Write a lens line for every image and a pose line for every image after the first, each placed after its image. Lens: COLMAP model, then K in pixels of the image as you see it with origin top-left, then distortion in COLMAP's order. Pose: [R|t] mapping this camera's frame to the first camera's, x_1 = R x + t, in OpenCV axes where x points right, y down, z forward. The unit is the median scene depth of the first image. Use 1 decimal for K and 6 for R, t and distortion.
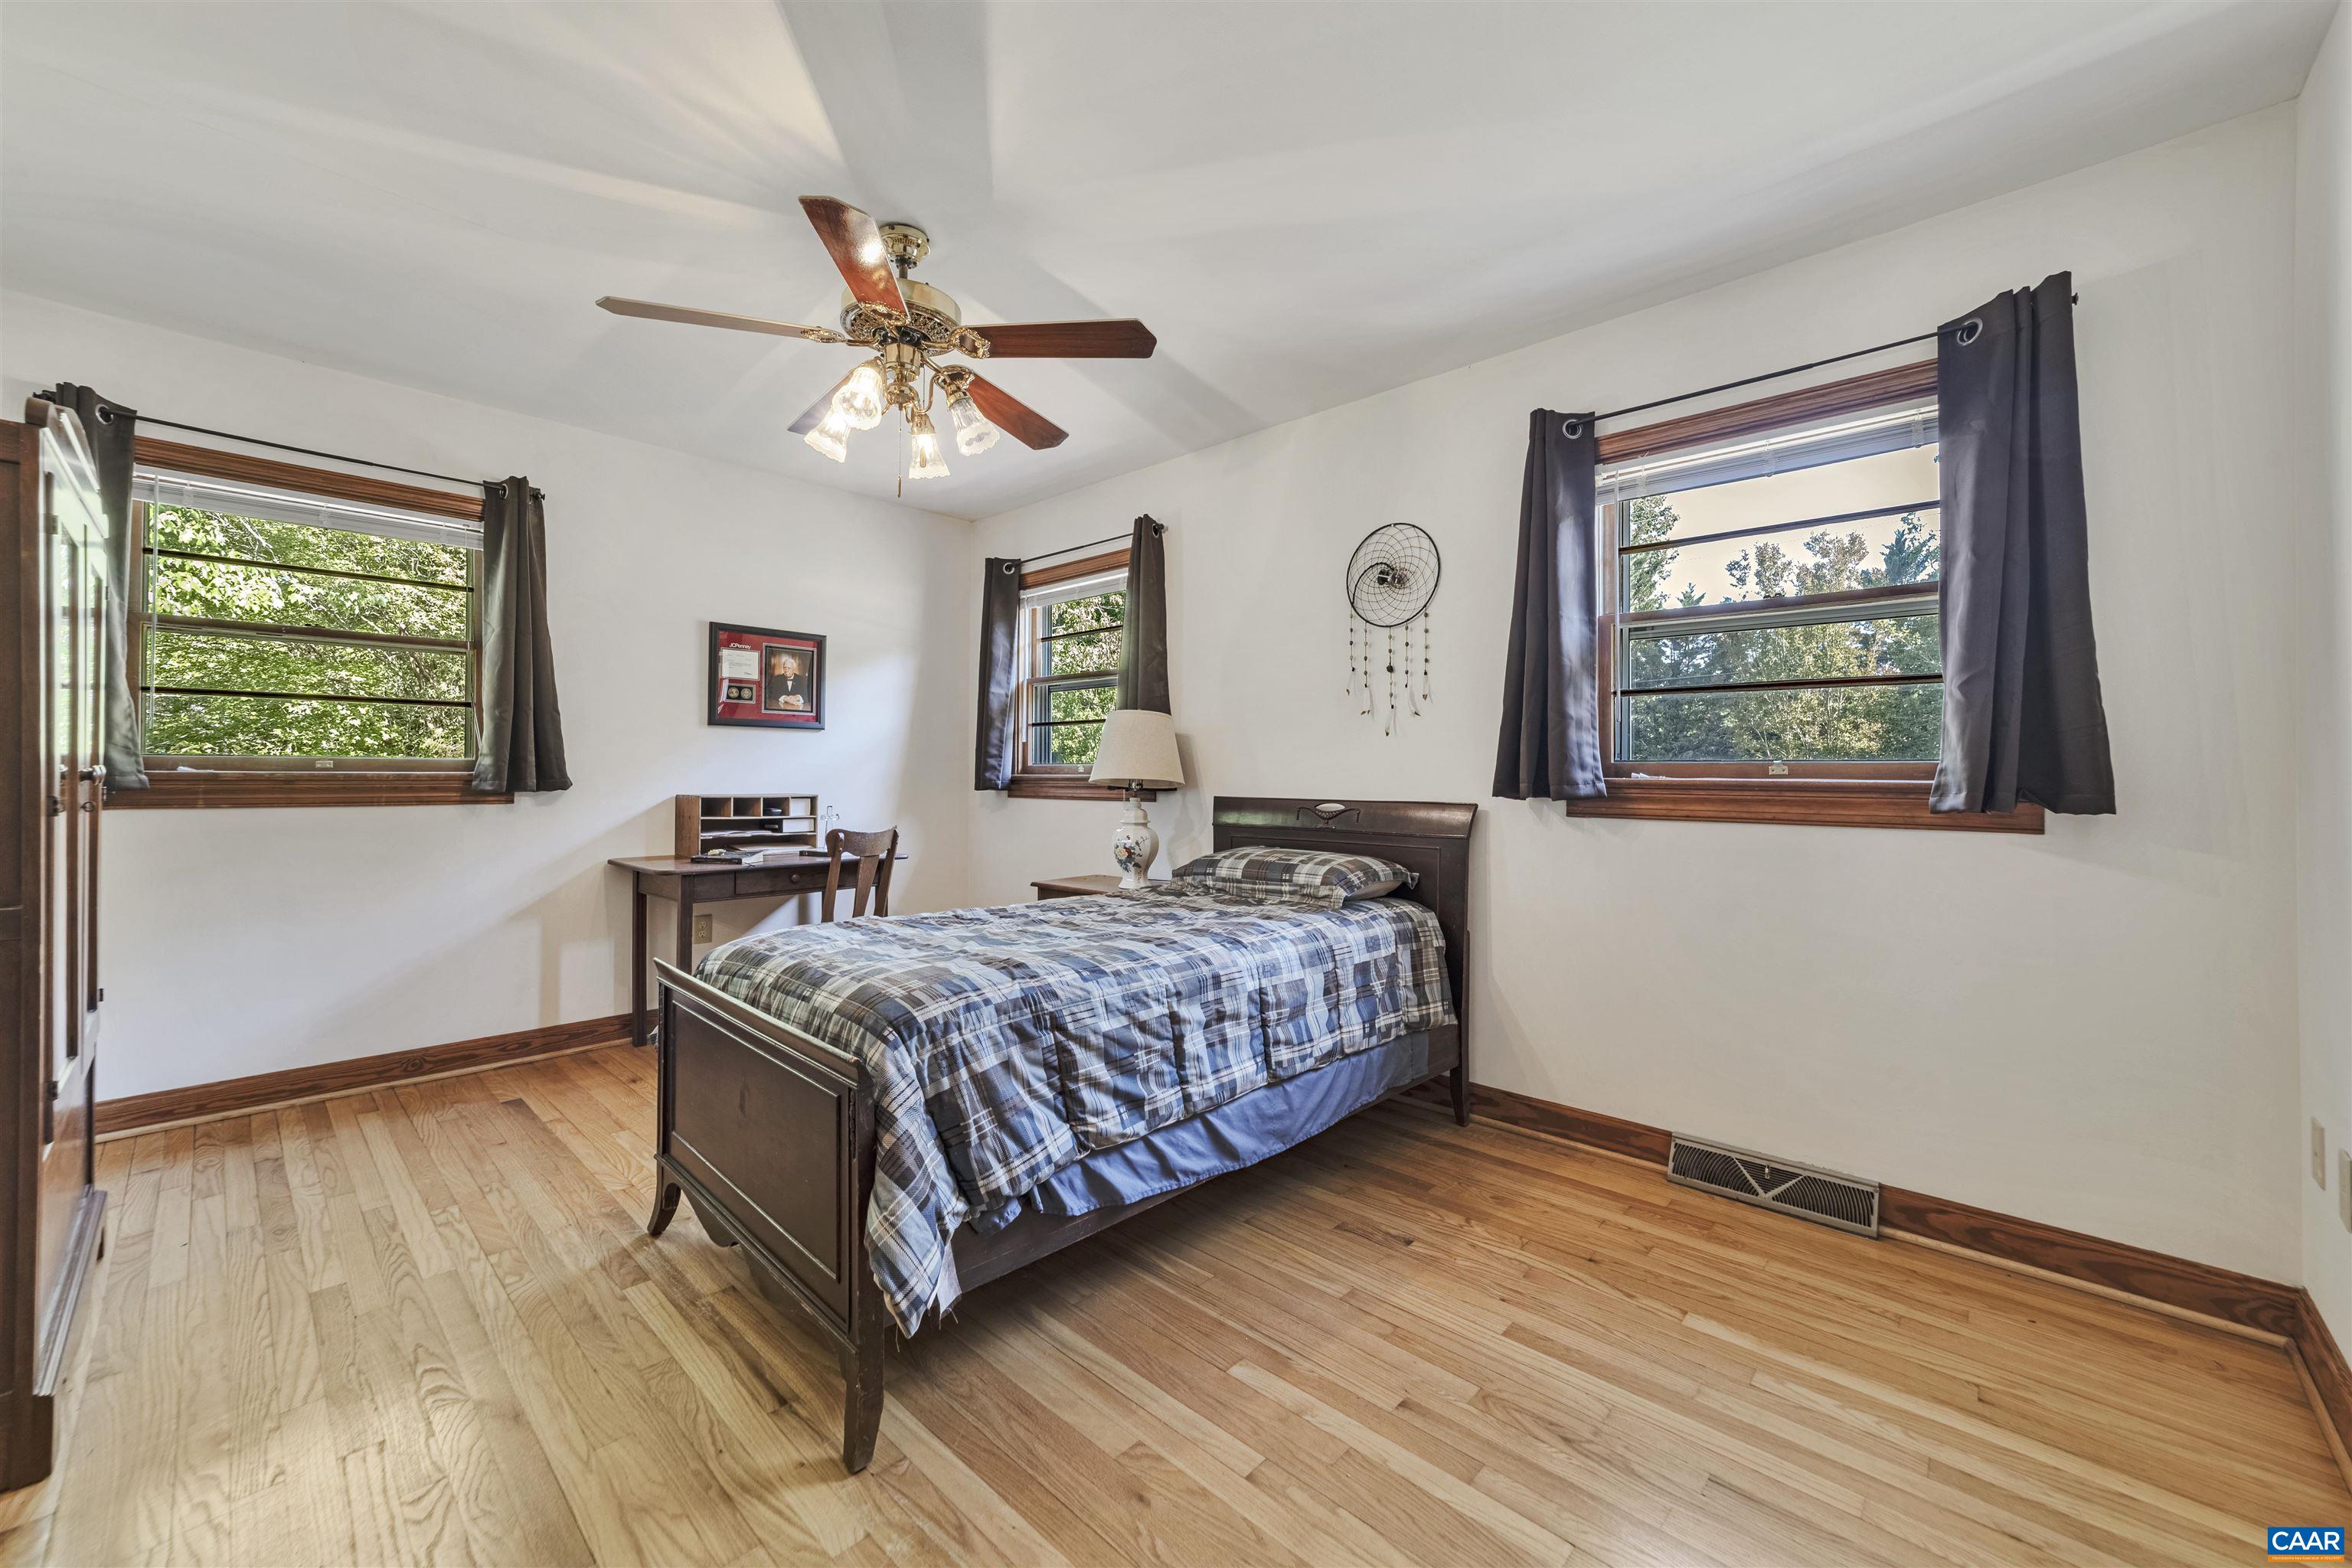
lens RADIAL K [[908.3, 0, 1196.0], [0, 908.3, 776.8], [0, 0, 1]] dist [-0.015110, 0.007617]
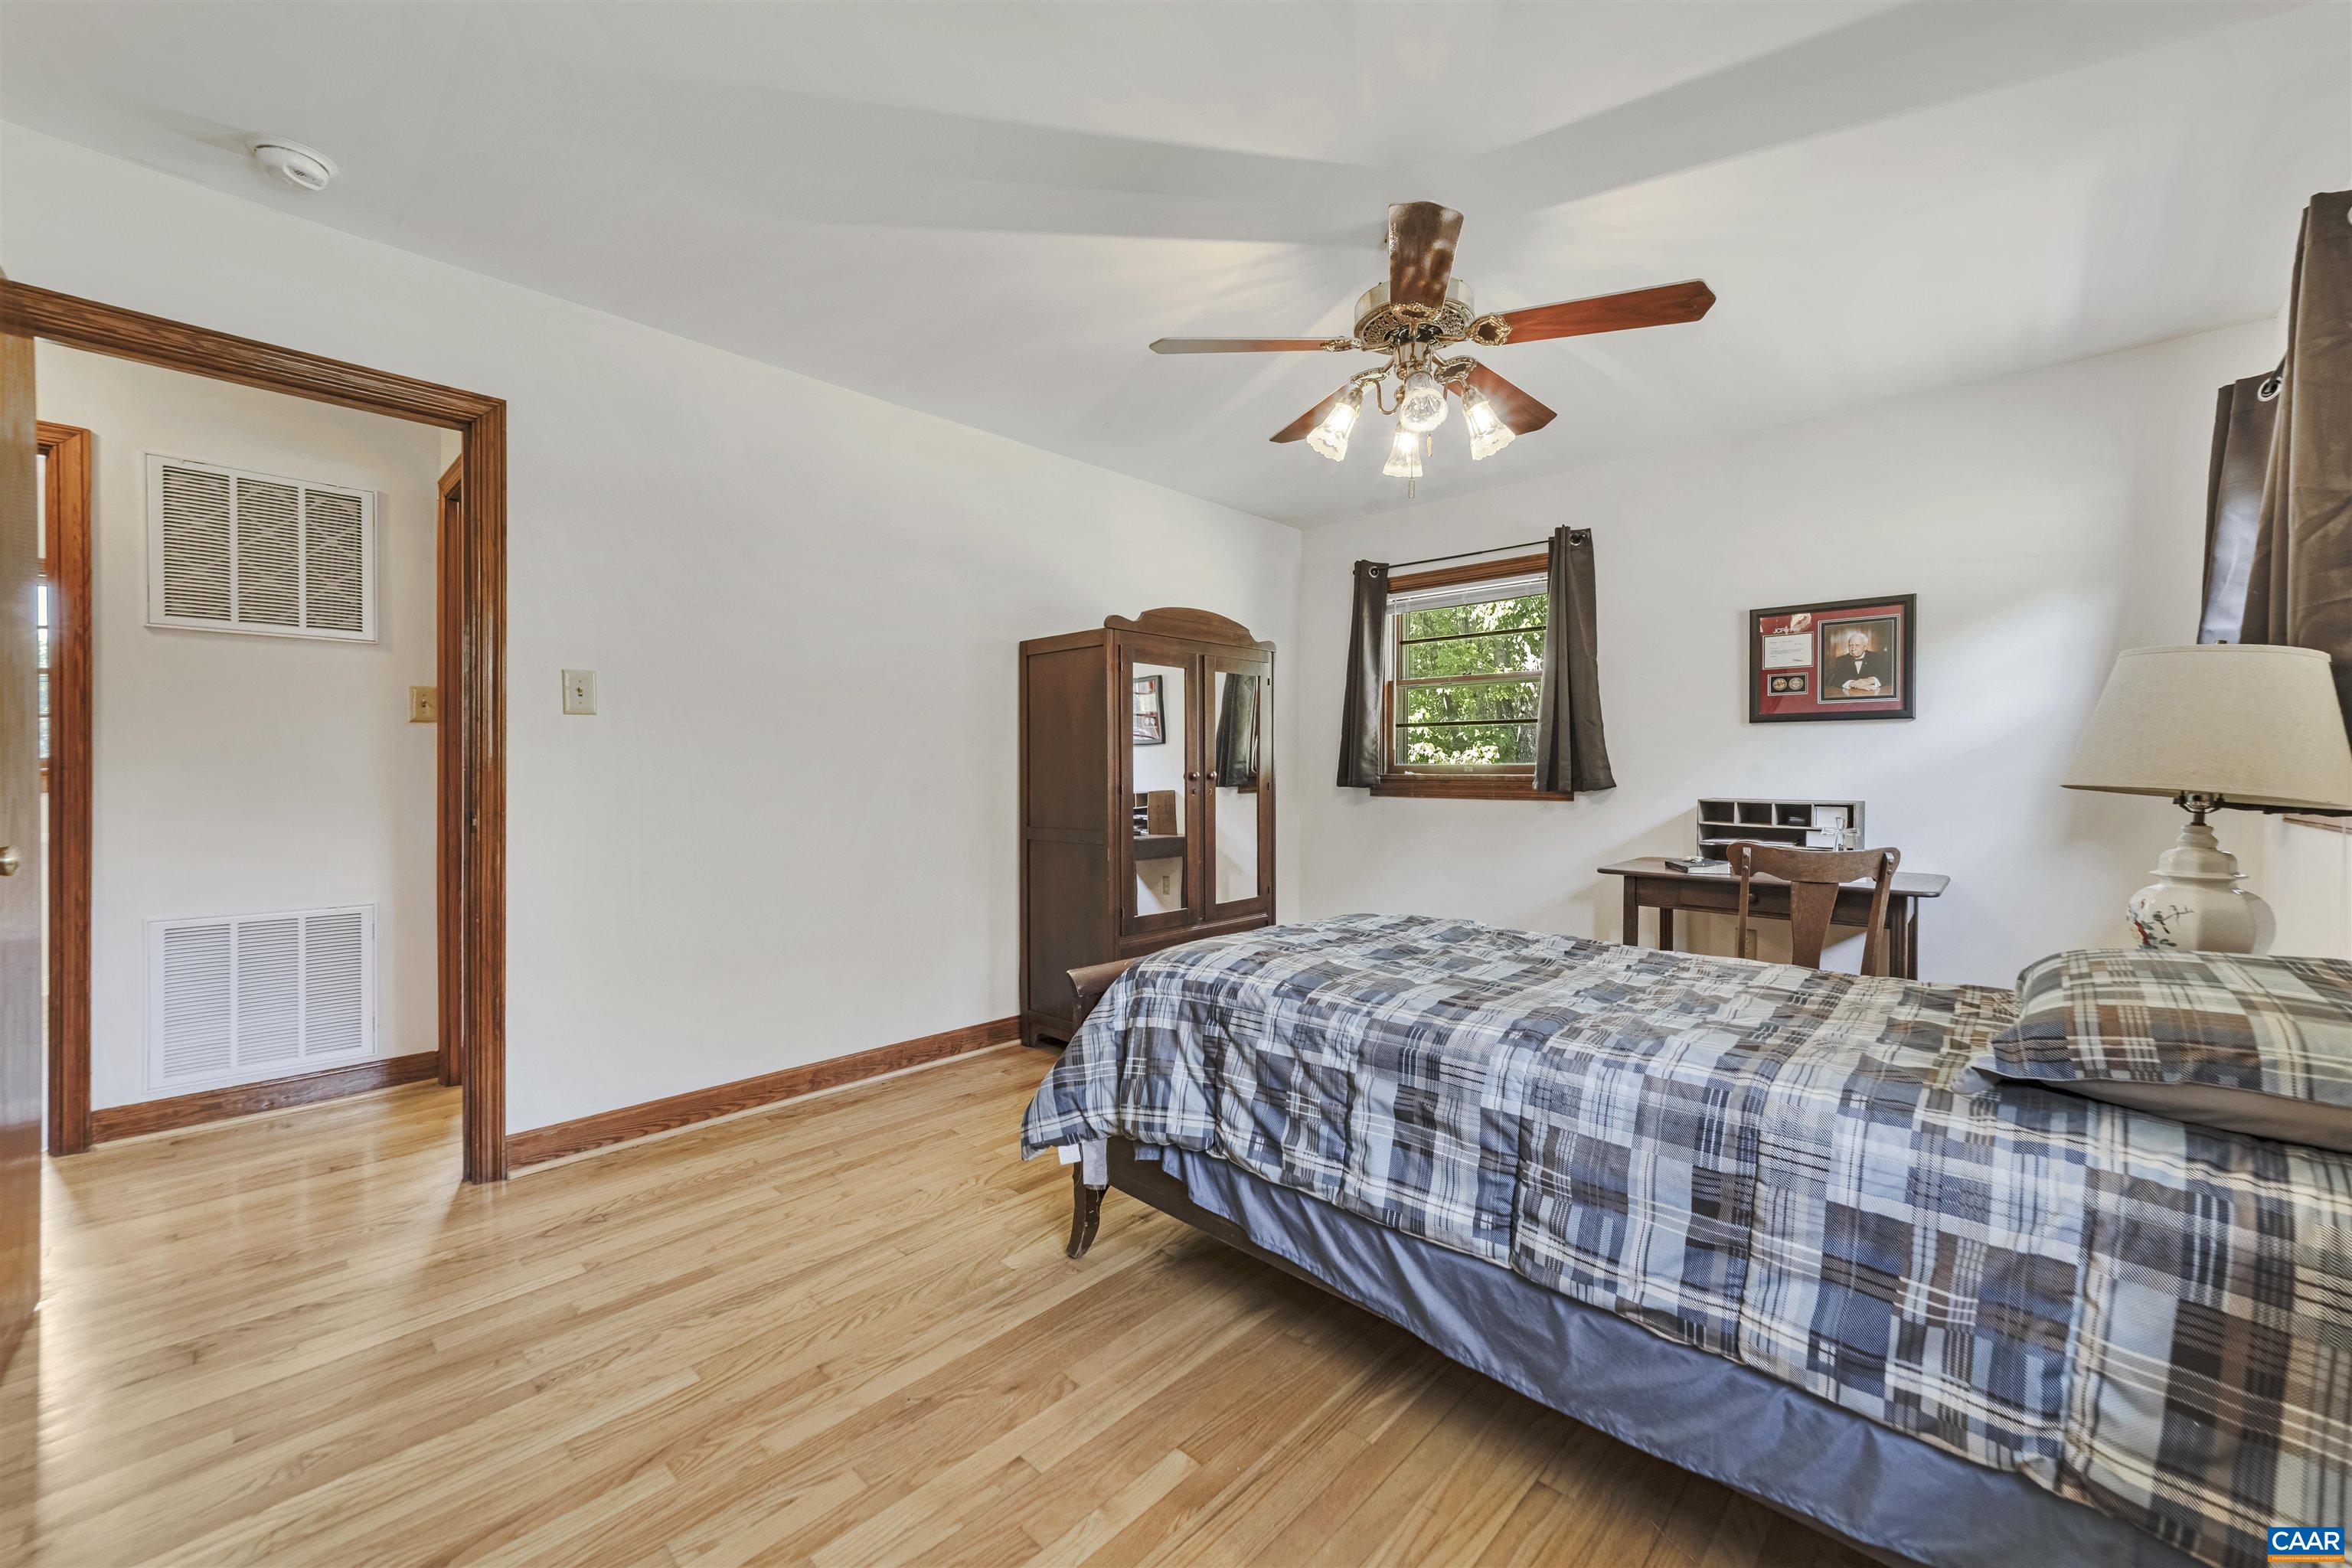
lens RADIAL K [[908.3, 0, 1172.1], [0, 908.3, 792.1], [0, 0, 1]] dist [-0.015110, 0.007617]
pose [[-0.006947, 0.016860, -0.999834, 0.667160], [-0.004620, 0.999847, 0.016893, -0.000272], [0.999965, 0.004736, -0.006868, 0.735219]]
